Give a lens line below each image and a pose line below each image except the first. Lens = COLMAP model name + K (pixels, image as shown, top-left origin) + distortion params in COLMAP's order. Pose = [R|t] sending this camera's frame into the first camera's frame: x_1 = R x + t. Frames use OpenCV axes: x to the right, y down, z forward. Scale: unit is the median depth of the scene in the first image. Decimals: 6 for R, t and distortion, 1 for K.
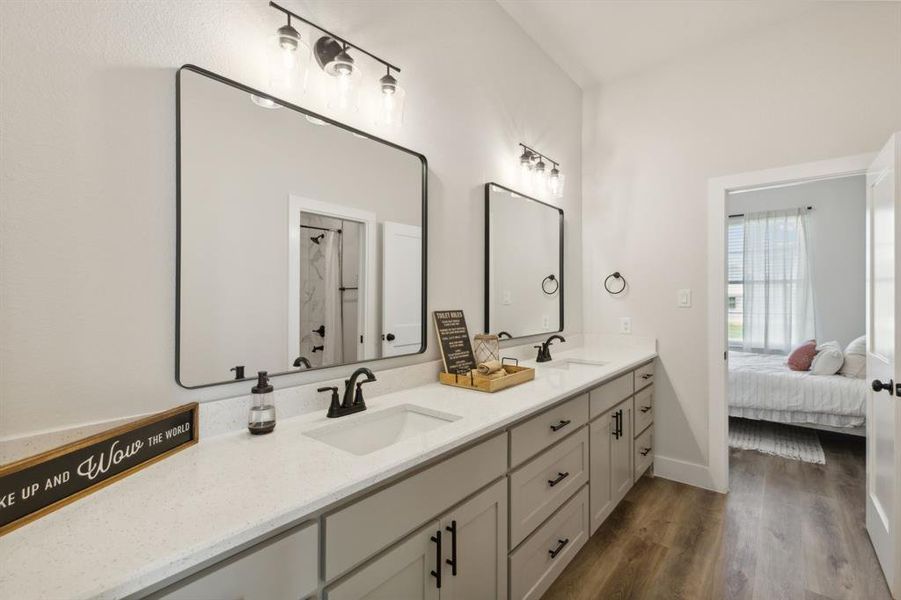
lens RADIAL K [[408.2, 0, 445.8], [0, 408.2, 295.4], [0, 0, 1]] dist [0.010533, -0.002239]
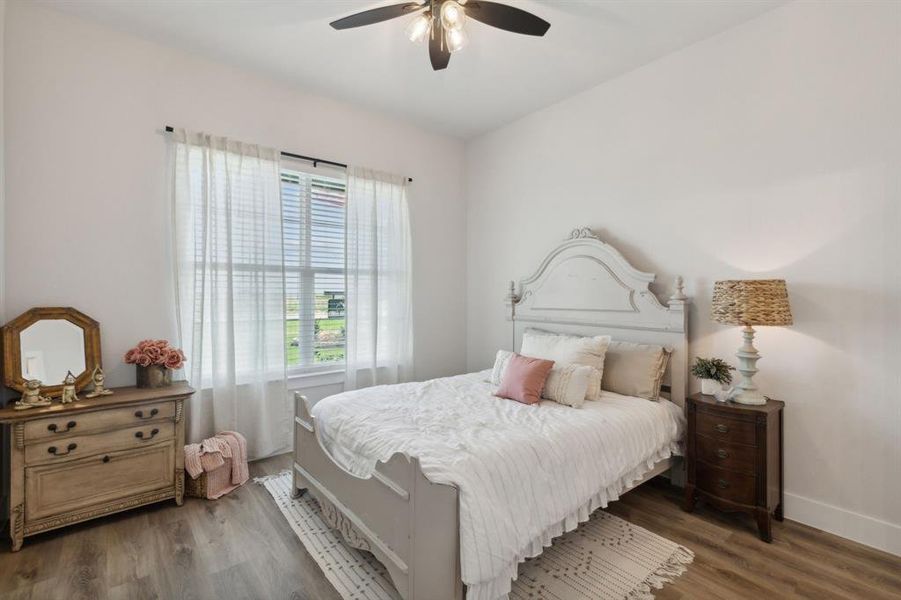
lens RADIAL K [[408.2, 0, 443.5], [0, 408.2, 296.9], [0, 0, 1]] dist [0.010533, -0.002239]
pose [[0.209591, -0.009483, 0.977743, 0.128140], [0.001578, 0.999955, 0.009360, 0.003140], [-0.977788, -0.000419, 0.209597, 0.740471]]
